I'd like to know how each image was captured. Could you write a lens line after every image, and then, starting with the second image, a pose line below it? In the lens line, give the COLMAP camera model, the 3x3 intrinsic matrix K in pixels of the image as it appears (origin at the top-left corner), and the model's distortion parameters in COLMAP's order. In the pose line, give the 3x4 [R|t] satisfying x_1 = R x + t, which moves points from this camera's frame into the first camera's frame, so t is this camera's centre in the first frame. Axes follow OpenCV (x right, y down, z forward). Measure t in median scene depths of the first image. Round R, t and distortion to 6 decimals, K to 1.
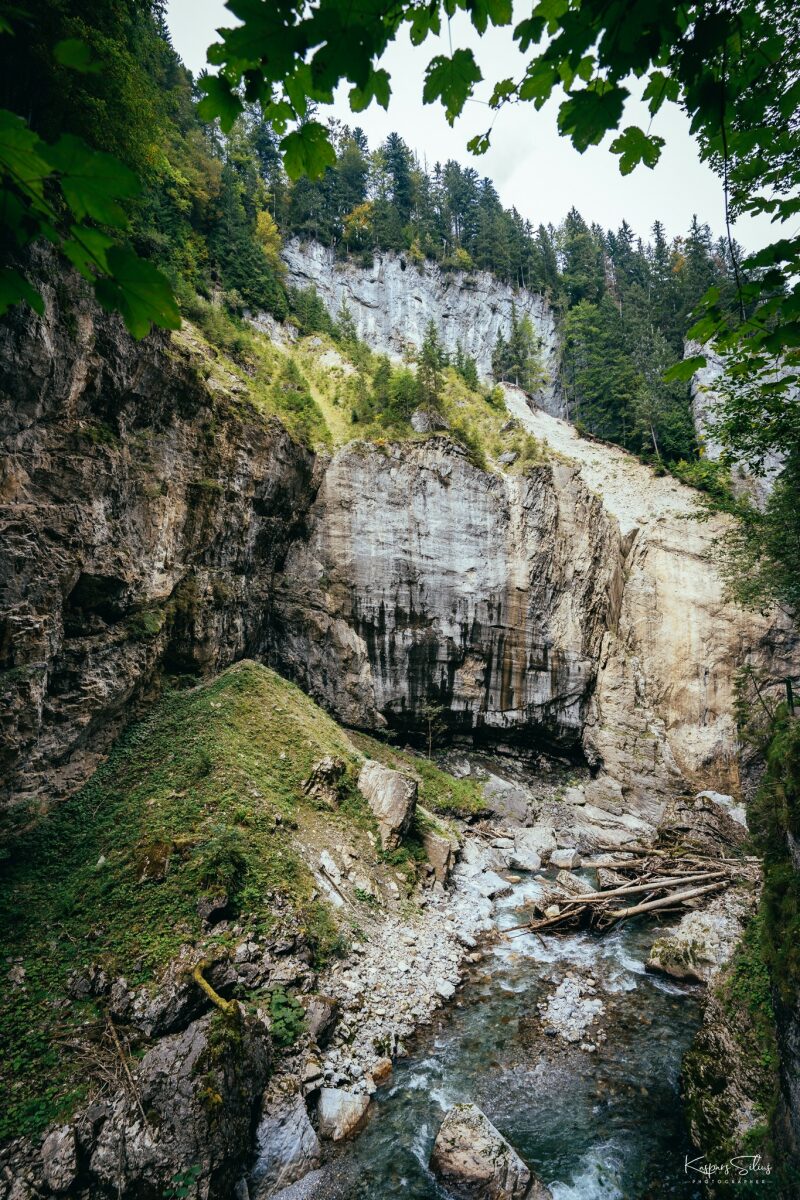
lens RADIAL K [[591.1, 0, 395.8], [0, 591.1, 606.4], [0, 0, 1]] dist [-0.089248, 0.046190]
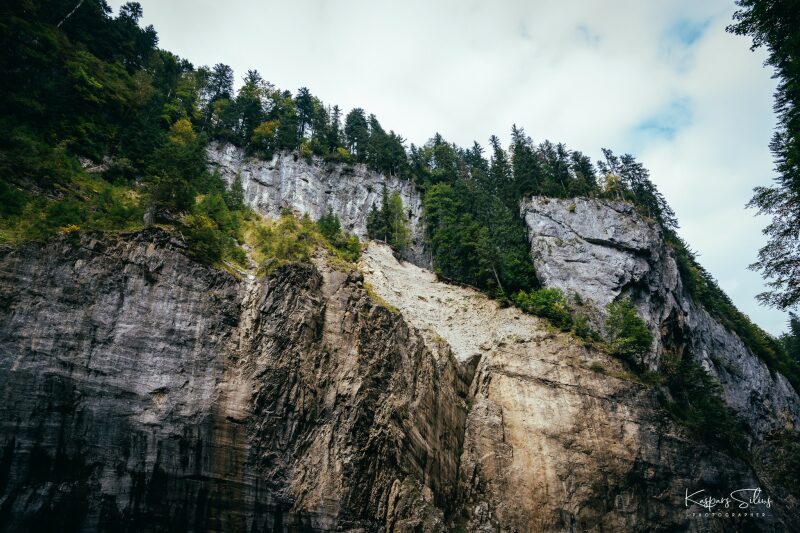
lens RADIAL K [[394.1, 0, 395.0], [0, 394.1, 265.5], [0, 0, 1]] dist [-0.089248, 0.046190]
pose [[0.999904, -0.012062, 0.006772, 0.406253], [0.013769, 0.914994, -0.403233, -0.009829], [-0.001333, 0.403288, 0.915072, 0.498567]]
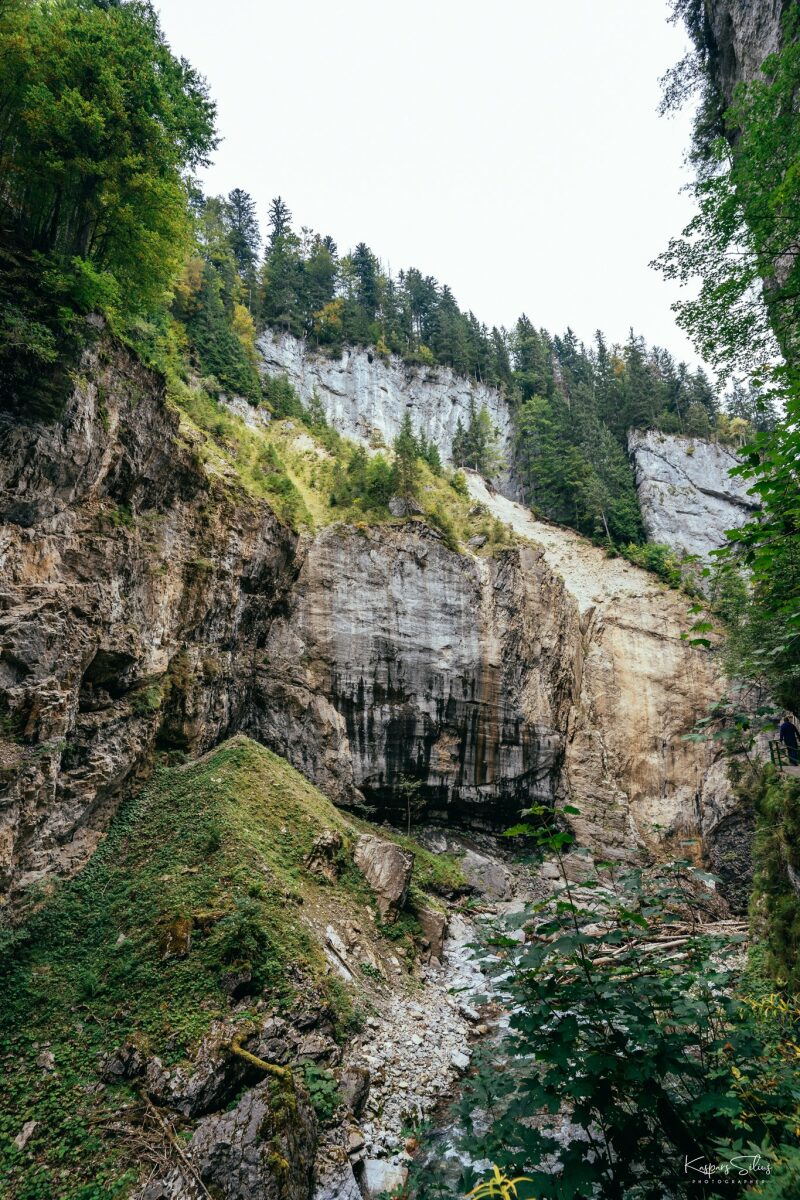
lens RADIAL K [[599.0, 0, 396.4], [0, 599.0, 604.5], [0, 0, 1]] dist [-0.087952, 0.042654]
pose [[0.996020, 0.010823, 0.088473, -0.053360], [0.000611, 0.991748, -0.128198, -0.001218], [-0.089130, 0.127742, 0.987794, -0.043479]]
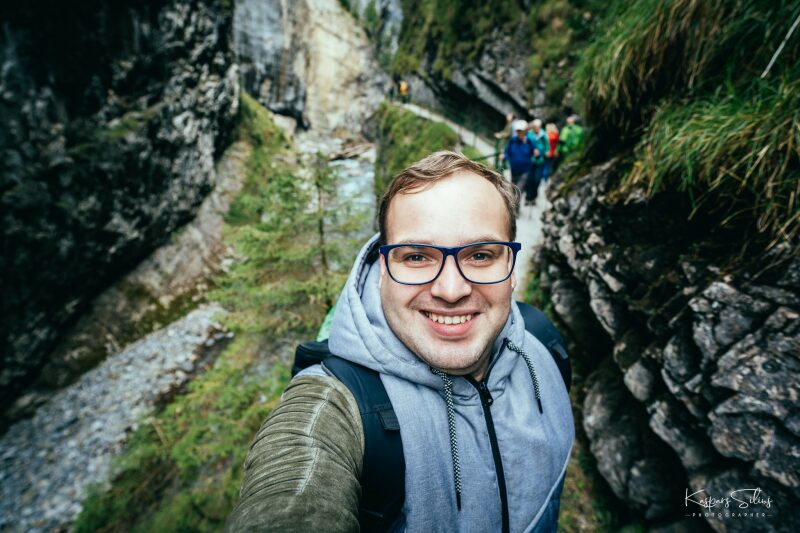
lens RADIAL K [[394.1, 0, 395.0], [0, 394.1, 265.5], [0, 0, 1]] dist [-0.089248, 0.046190]
pose [[0.731672, -0.236306, 0.639387, -0.667453], [-0.129027, 0.873021, 0.470304, -0.051353], [-0.669334, -0.426606, 0.608275, -0.610663]]
